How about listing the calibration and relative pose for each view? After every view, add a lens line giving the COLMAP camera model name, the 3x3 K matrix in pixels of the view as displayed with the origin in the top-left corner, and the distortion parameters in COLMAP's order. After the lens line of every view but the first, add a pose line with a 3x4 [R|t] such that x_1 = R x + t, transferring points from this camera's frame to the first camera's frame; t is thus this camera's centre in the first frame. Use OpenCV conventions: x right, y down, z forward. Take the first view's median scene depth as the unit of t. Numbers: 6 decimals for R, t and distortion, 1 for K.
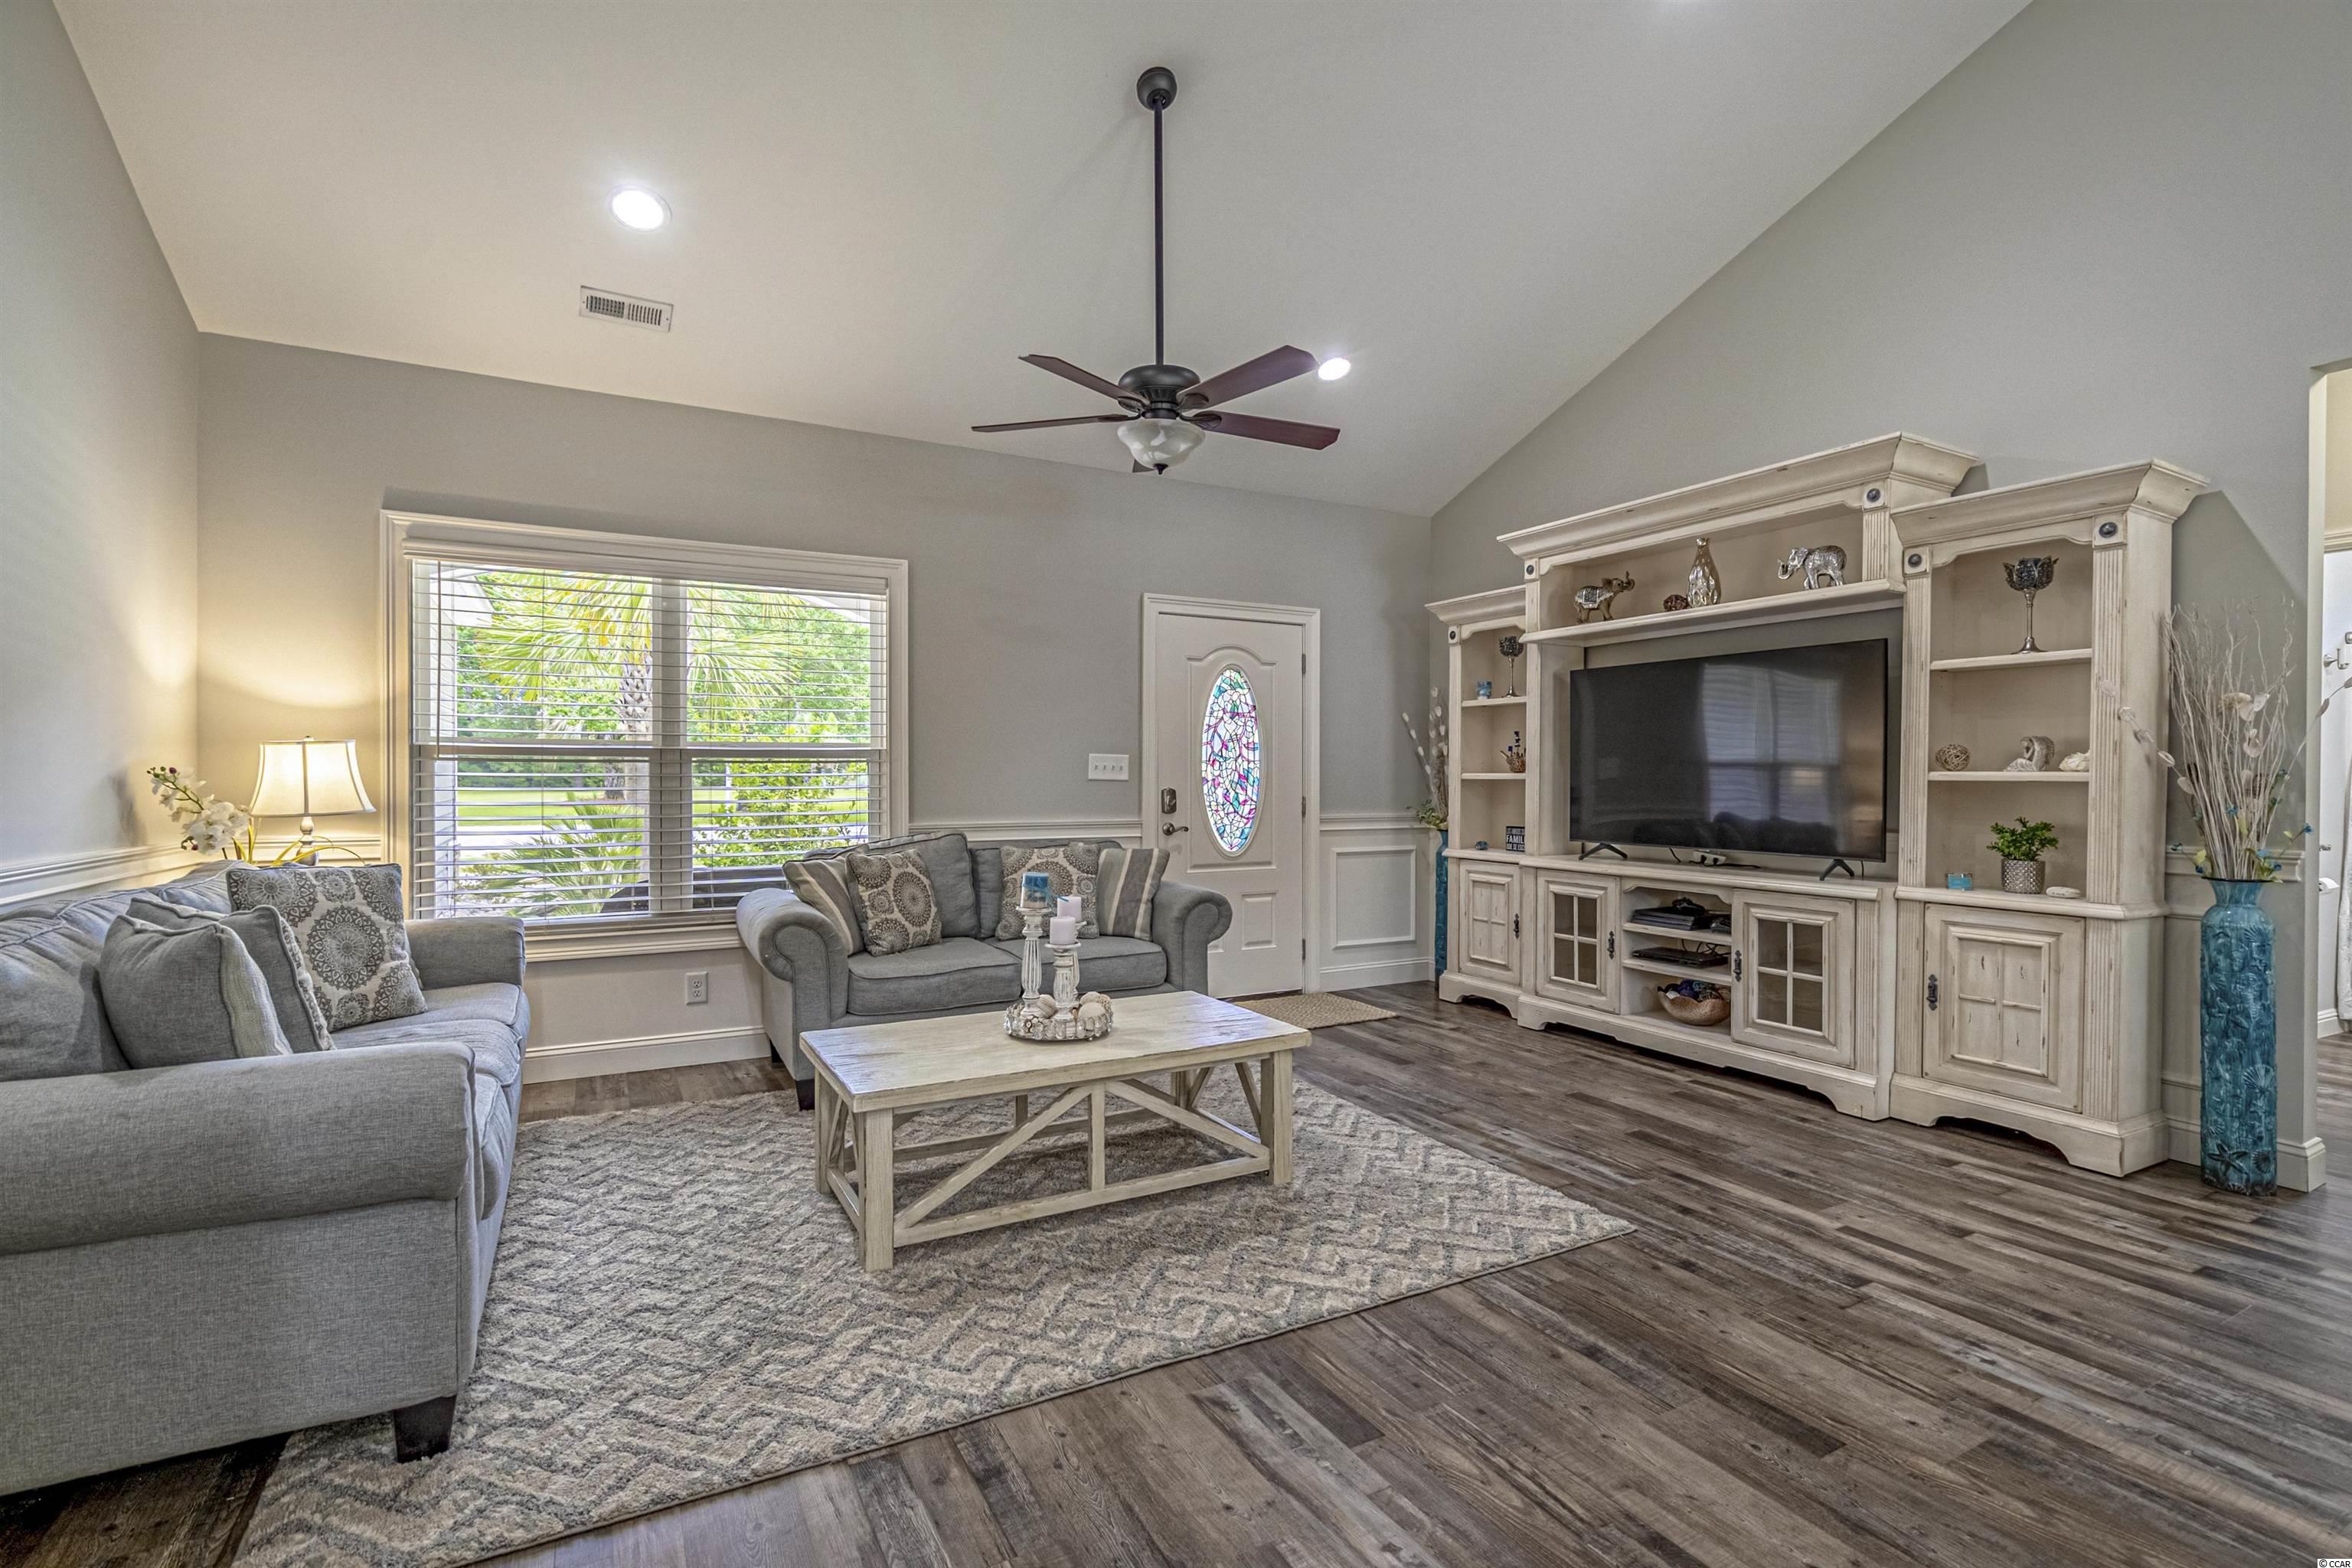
lens RADIAL K [[1096.3, 0, 1183.8], [0, 1096.3, 786.4], [0, 0, 1]] dist [-0.018009, 0.009522]
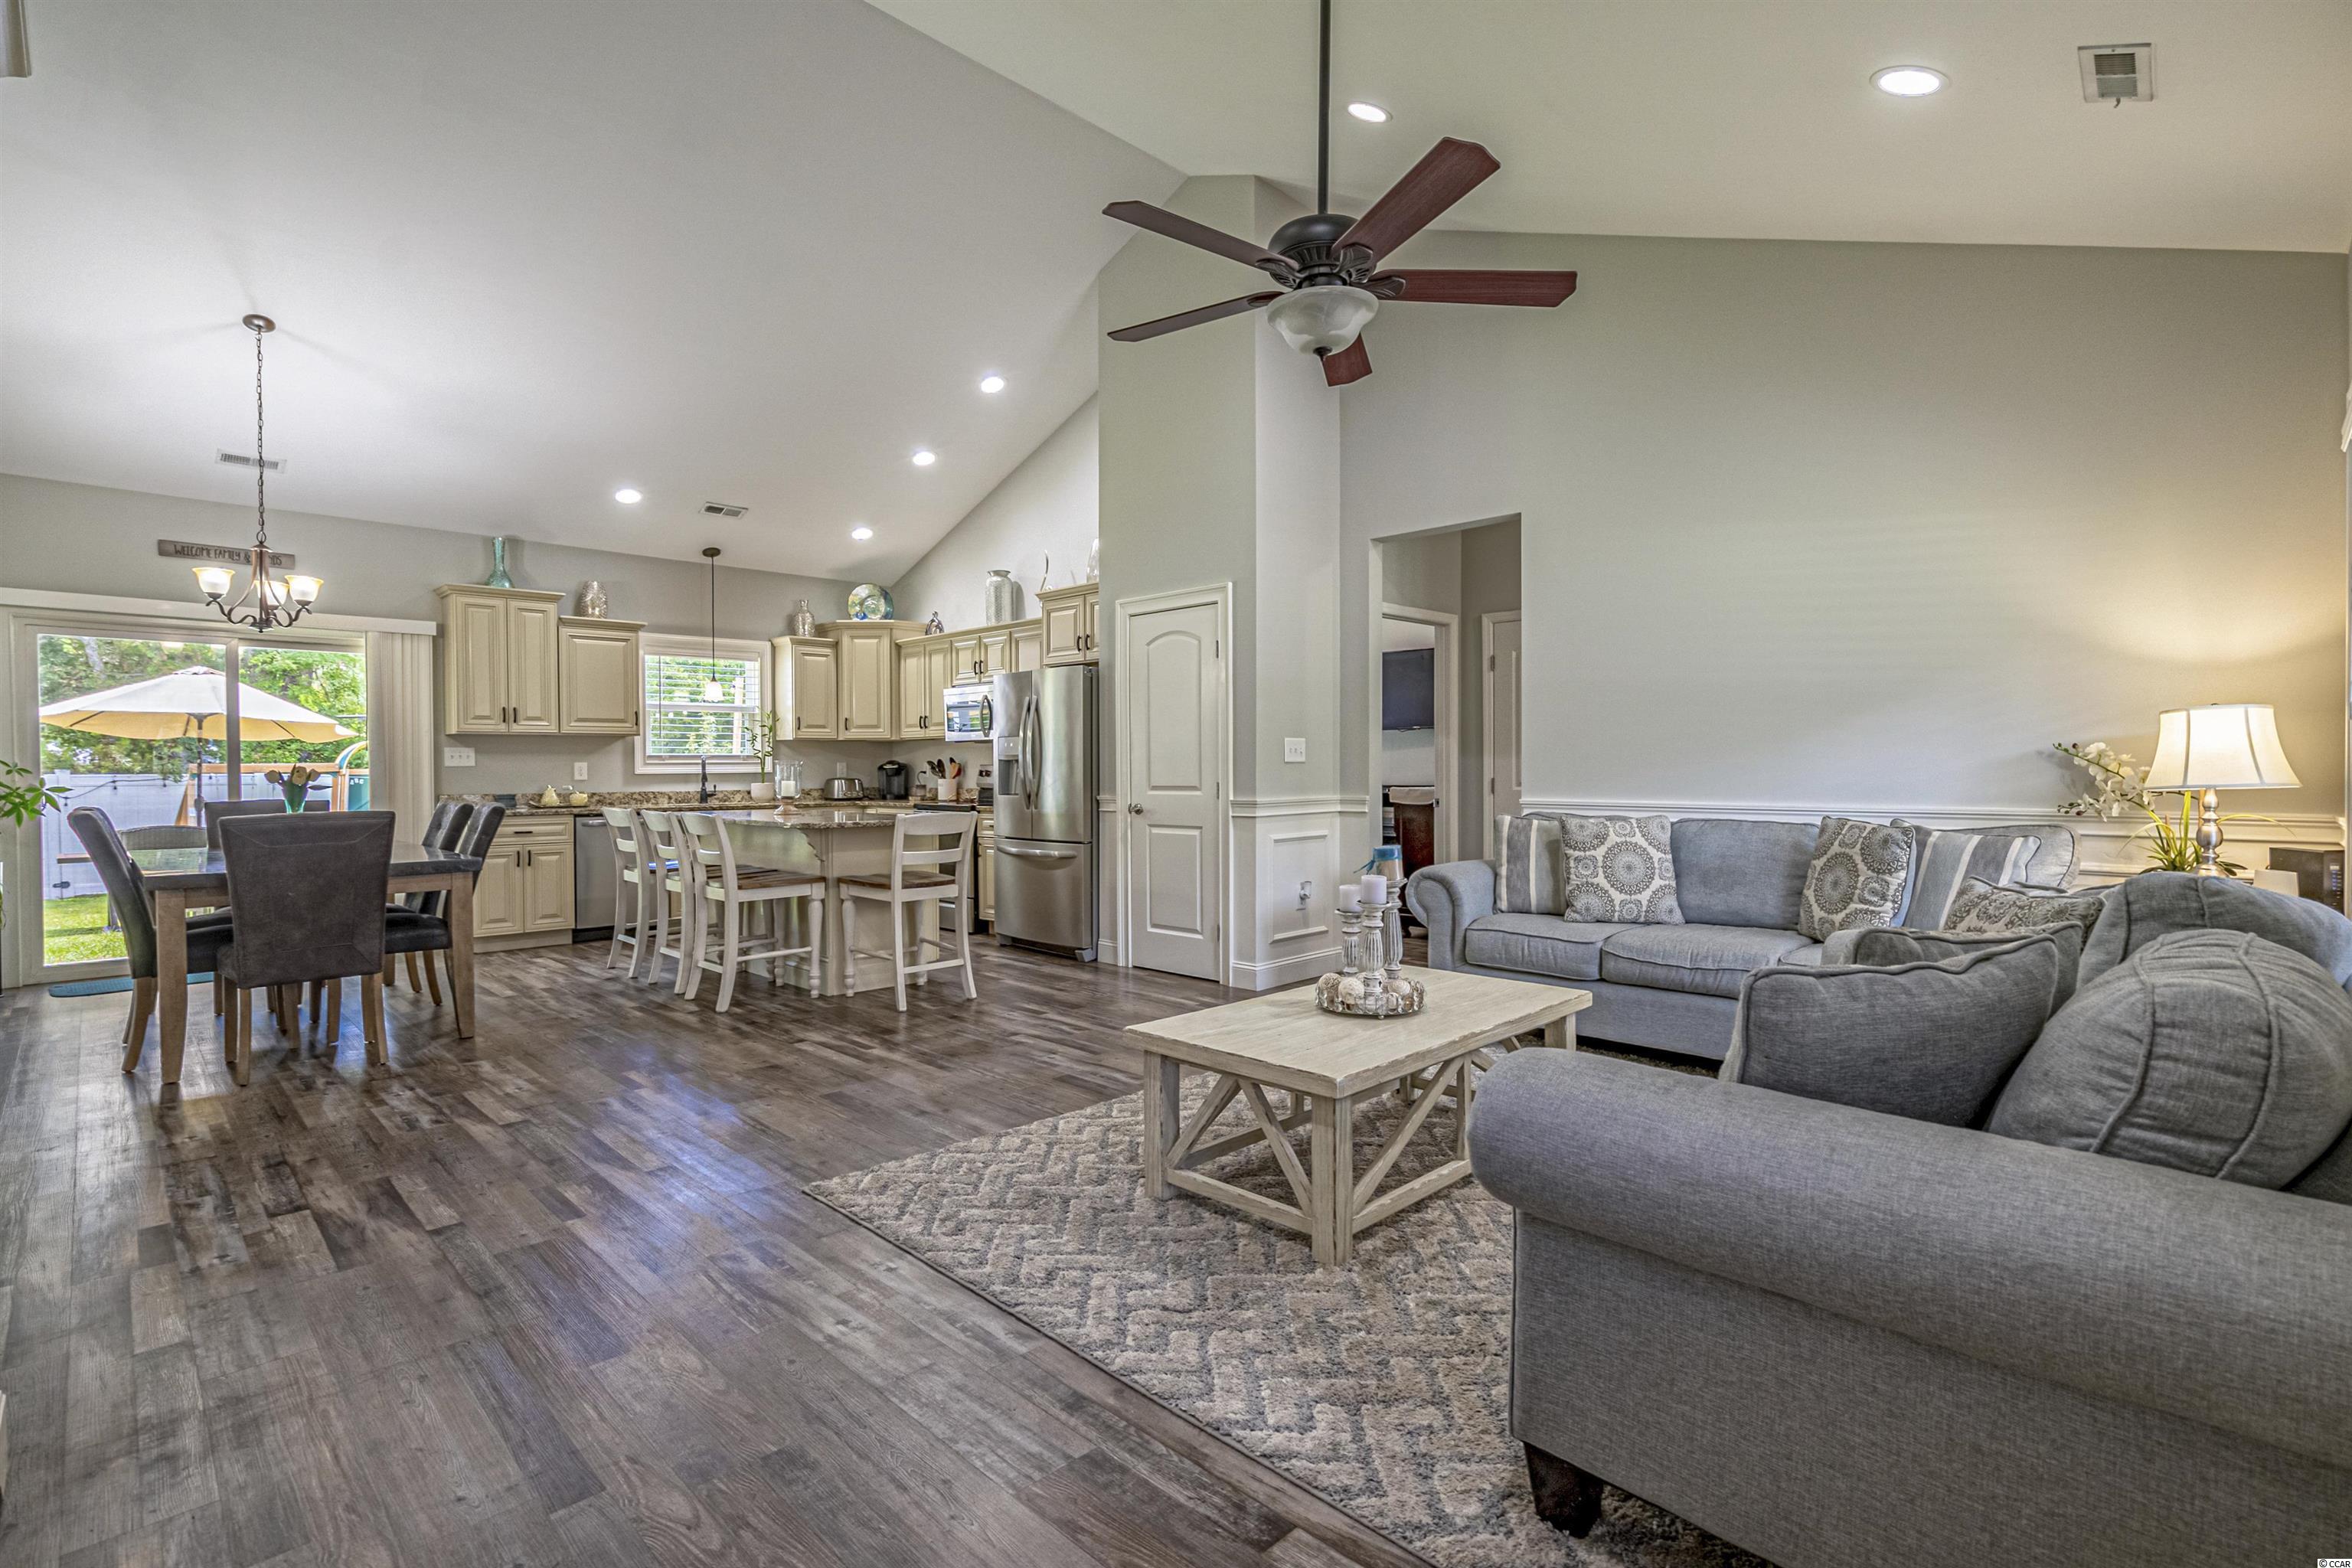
lens RADIAL K [[1096.3, 0, 1201.9], [0, 1096.3, 784.9], [0, 0, 1]] dist [-0.018009, 0.009522]
pose [[-0.955045, 0.007744, -0.296361, 0.232866], [0.001550, 0.999776, 0.021130, 0.000775], [0.296458, 0.019721, -0.954842, 1.363152]]
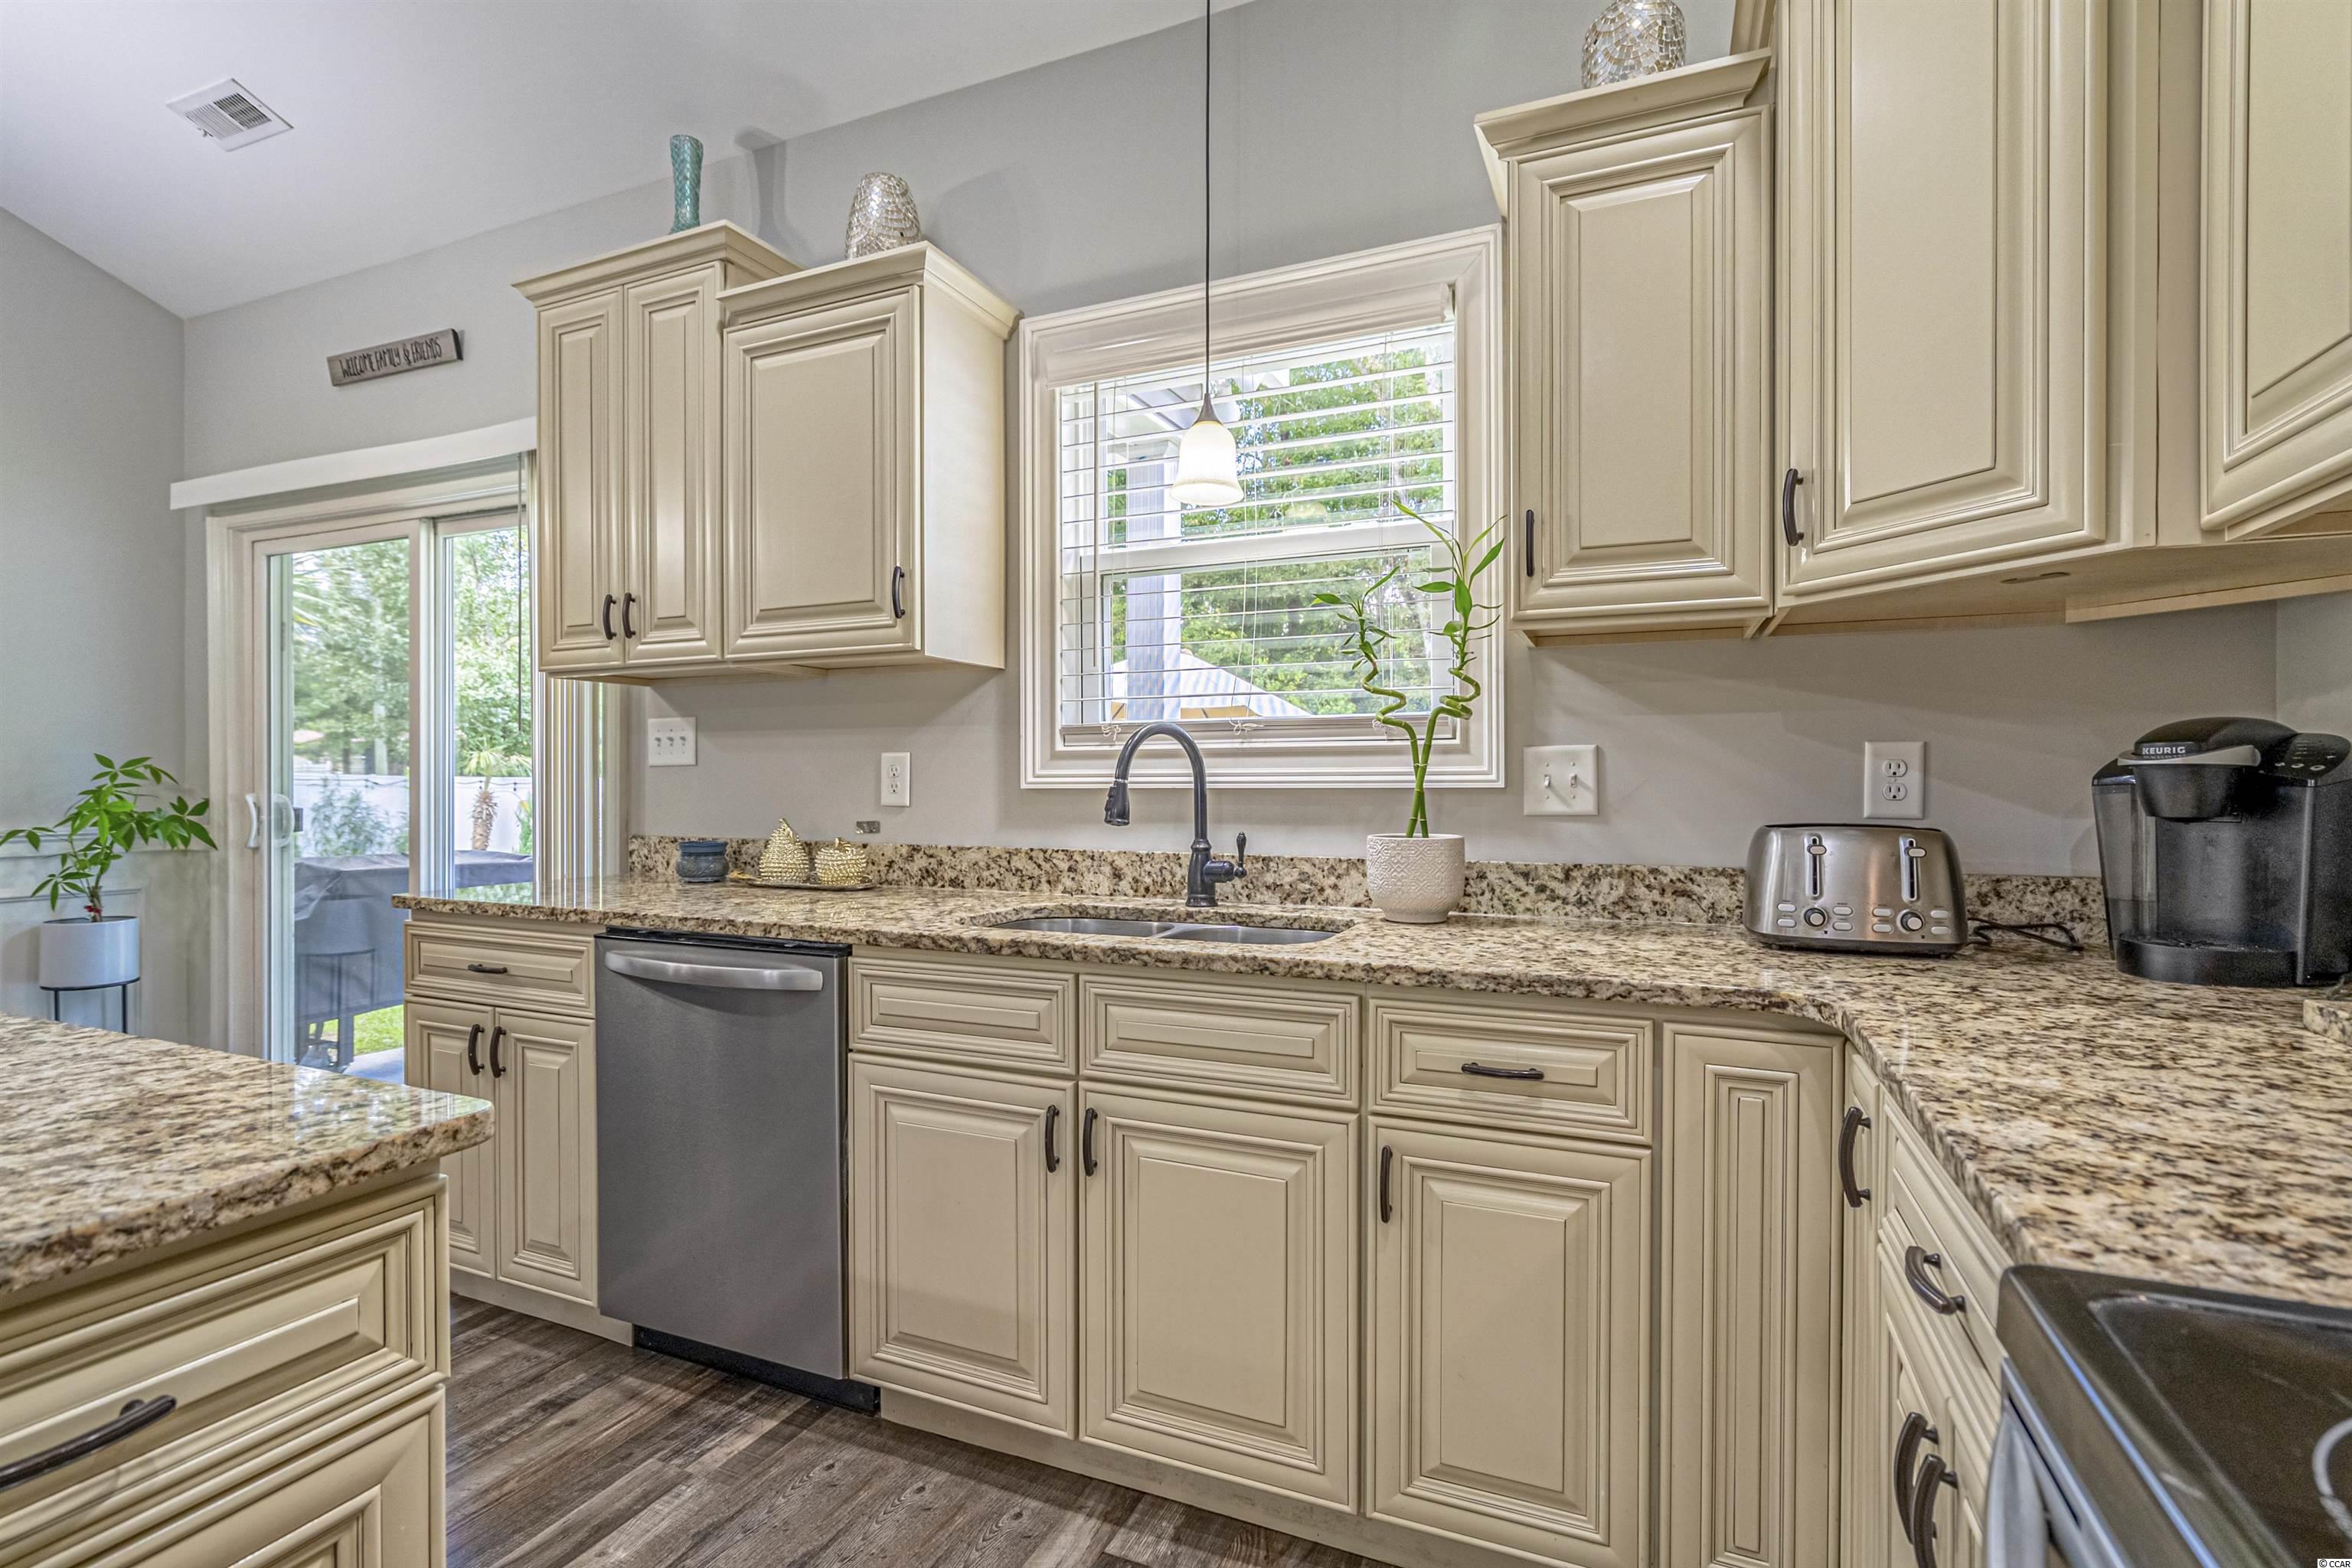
lens RADIAL K [[1096.3, 0, 1199.8], [0, 1096.3, 785.2], [0, 0, 1]] dist [-0.018009, 0.009522]
pose [[-0.623238, -0.007226, 0.781999, 0.107580], [0.001175, 0.999948, 0.010177, 0.012224], [-0.782032, 0.007262, -0.623197, -0.370405]]
